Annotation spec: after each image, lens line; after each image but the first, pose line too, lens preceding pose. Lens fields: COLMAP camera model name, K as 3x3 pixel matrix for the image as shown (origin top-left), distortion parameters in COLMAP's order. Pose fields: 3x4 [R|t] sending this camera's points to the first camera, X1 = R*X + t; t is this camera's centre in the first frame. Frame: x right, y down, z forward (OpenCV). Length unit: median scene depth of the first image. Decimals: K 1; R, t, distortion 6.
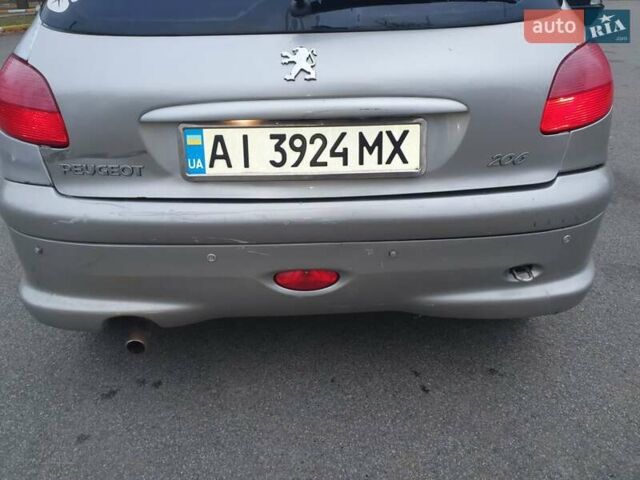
lens RADIAL K [[493.7, 0, 316.9], [0, 493.7, 237.3], [0, 0, 1]] dist [0.008474, 0.004474]
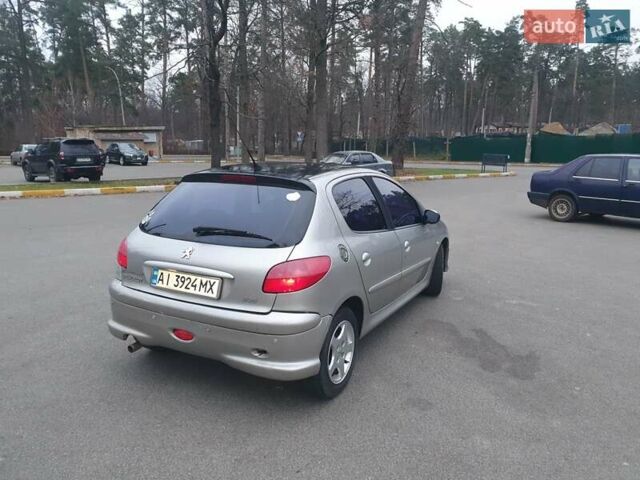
lens RADIAL K [[493.7, 0, 316.9], [0, 493.7, 237.3], [0, 0, 1]] dist [0.008474, 0.004474]
pose [[0.882582, 0.120525, -0.454448, 1.822780], [-0.245046, 0.942839, -0.225850, 0.024598], [0.401251, 0.310691, 0.861666, -1.127039]]
